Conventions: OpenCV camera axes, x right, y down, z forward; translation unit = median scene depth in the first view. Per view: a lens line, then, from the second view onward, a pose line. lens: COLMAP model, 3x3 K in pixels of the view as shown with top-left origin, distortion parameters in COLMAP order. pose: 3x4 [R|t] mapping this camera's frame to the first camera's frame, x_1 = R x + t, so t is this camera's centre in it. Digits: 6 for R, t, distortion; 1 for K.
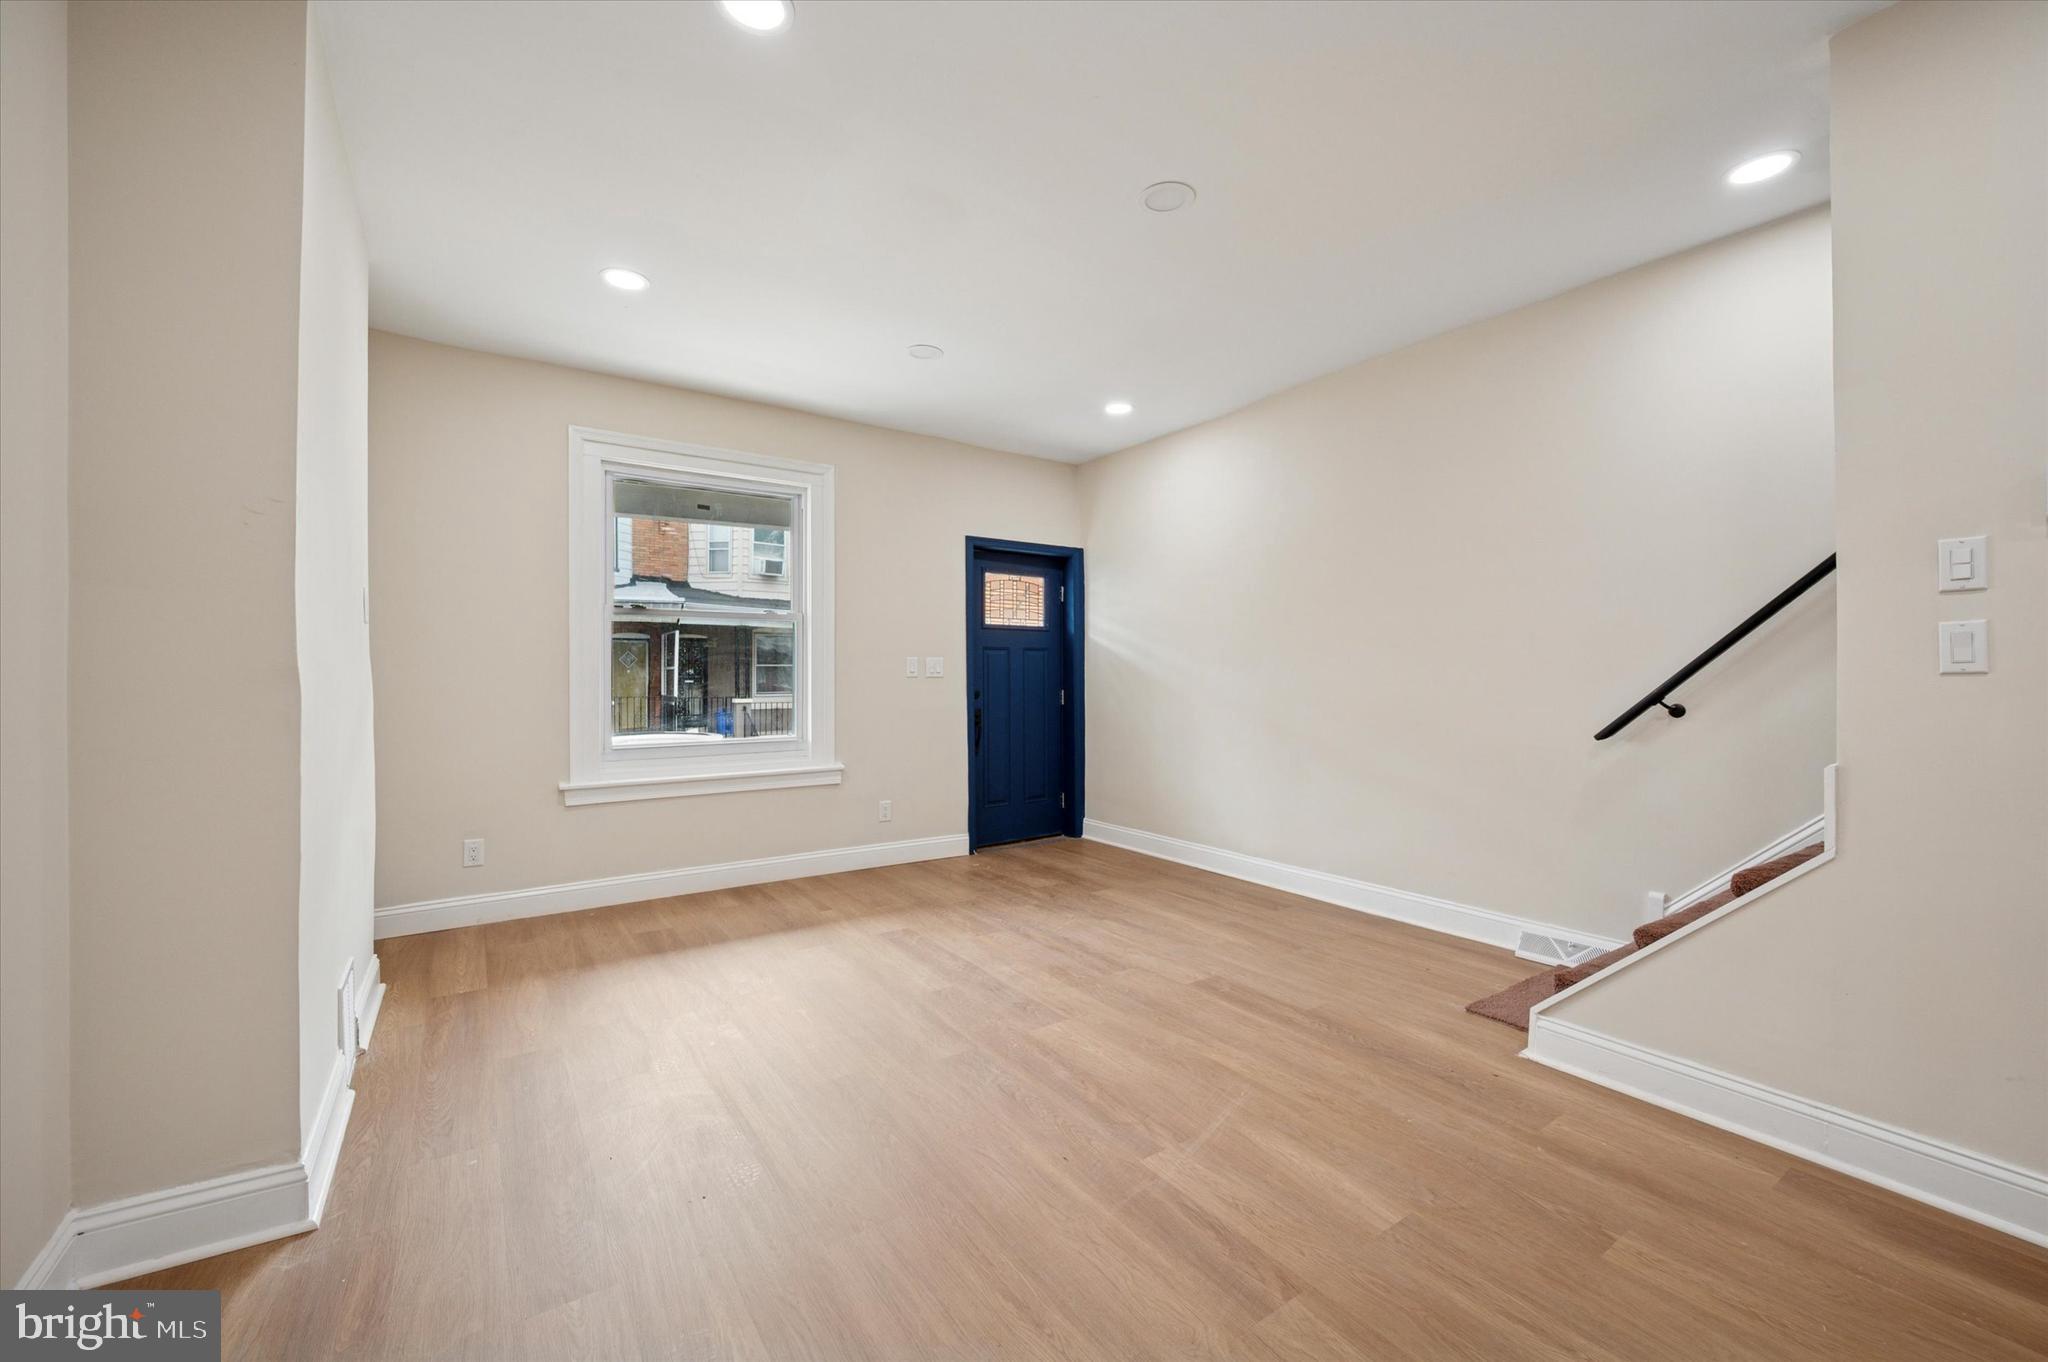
lens RADIAL K [[809.1, 0, 1020.0], [0, 809.1, 674.9], [0, 0, 1]] dist [0.004101, -0.000258]
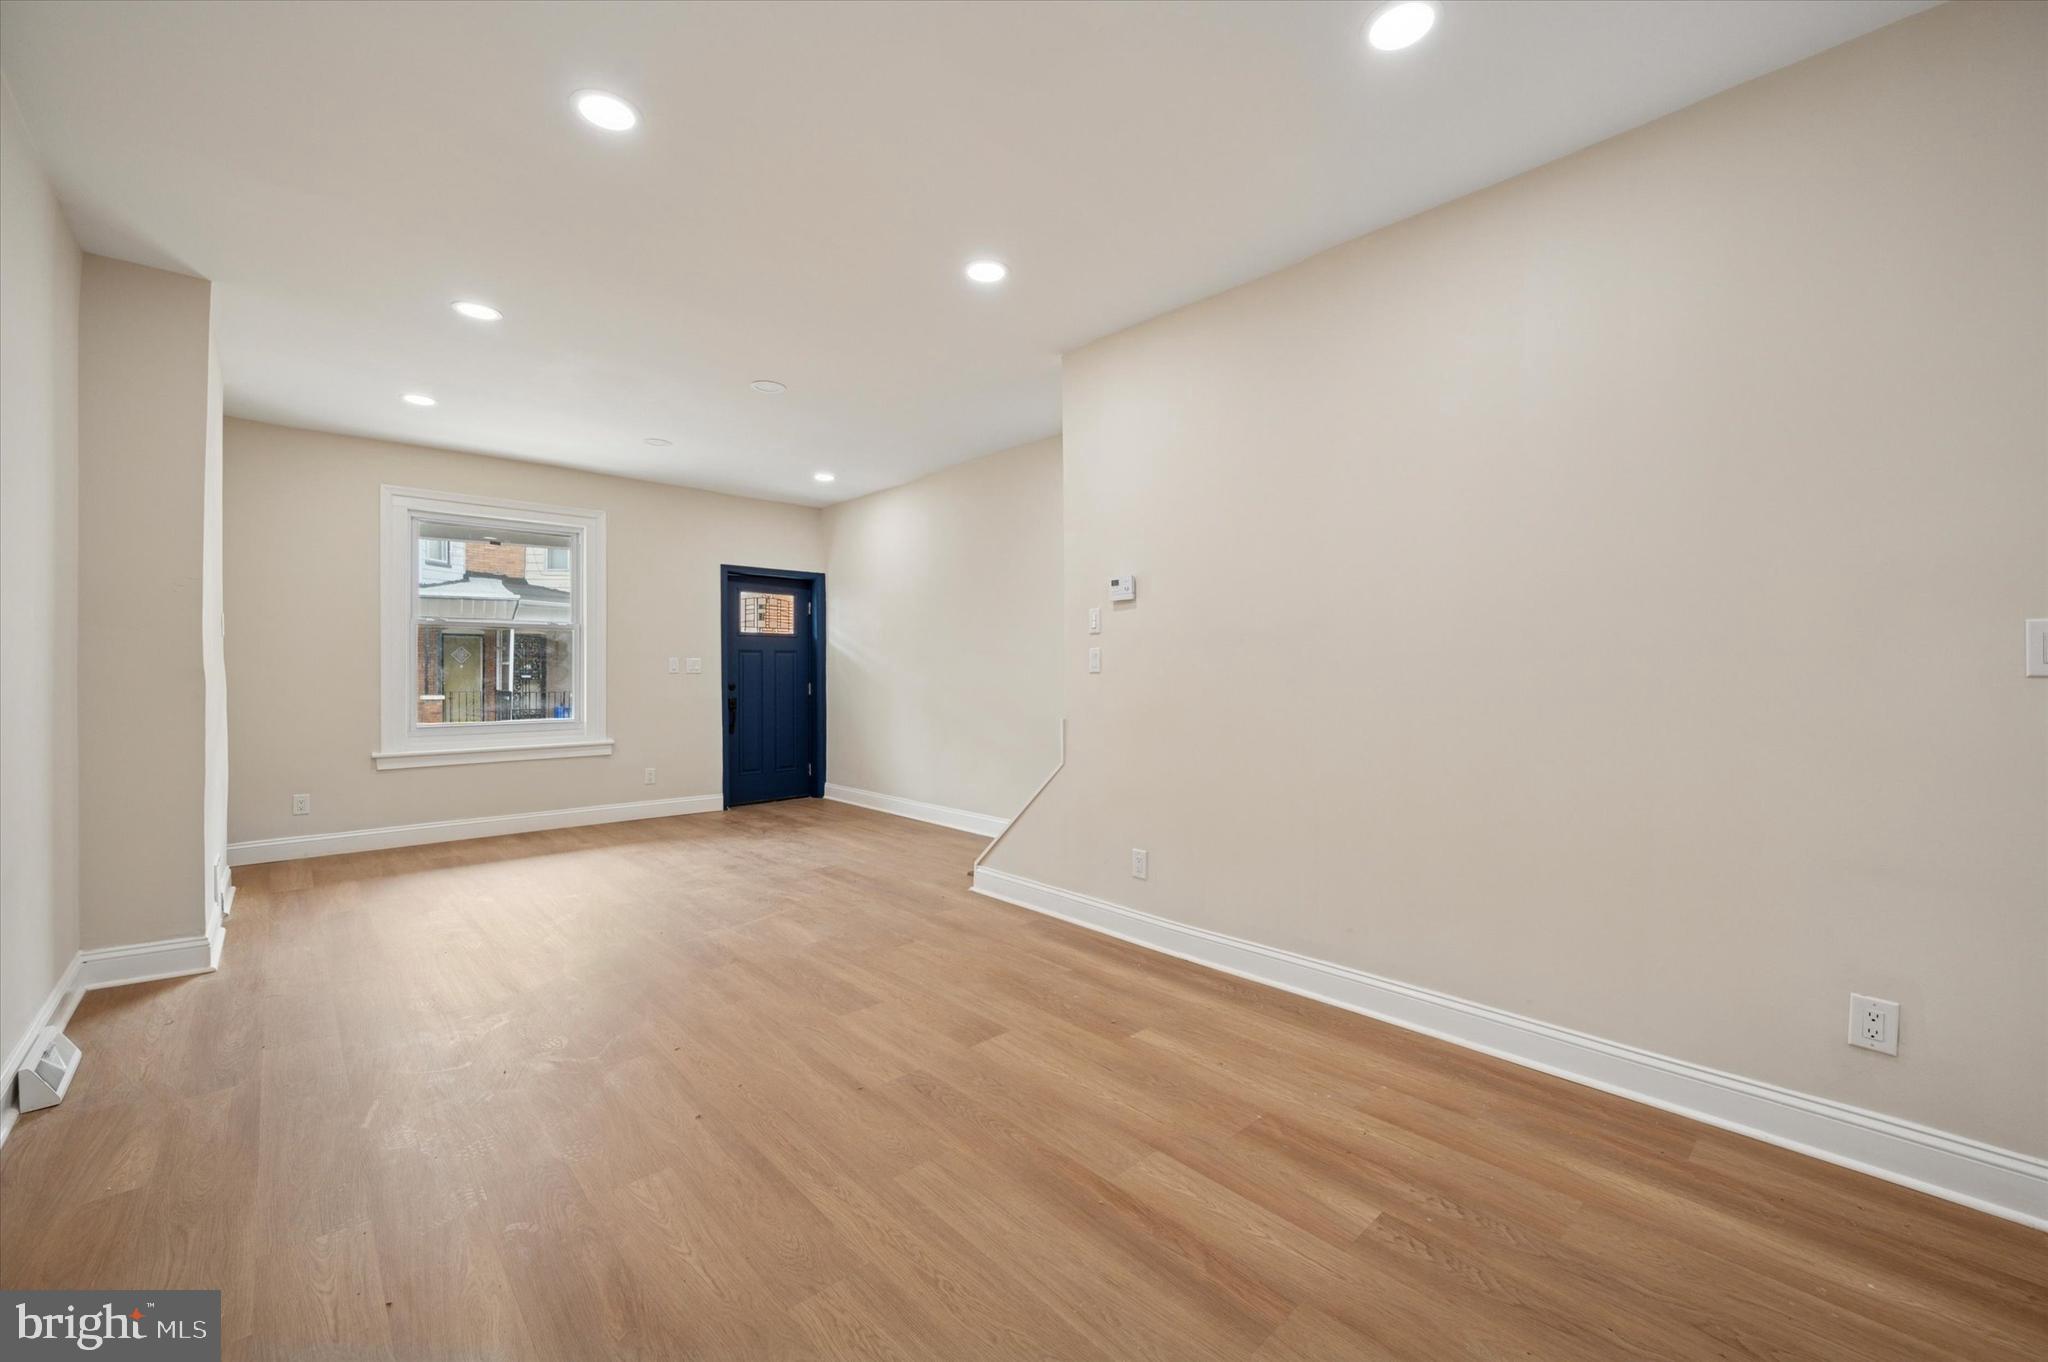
lens RADIAL K [[827.9, 0, 1030.1], [0, 827.9, 670.4], [0, 0, 1]] dist [0.000781, 0.000342]
pose [[0.990449, 0.001529, 0.137874, 0.272019], [-0.001583, 0.999999, 0.000279, -0.003307], [-0.137873, -0.000494, 0.990450, -0.430732]]
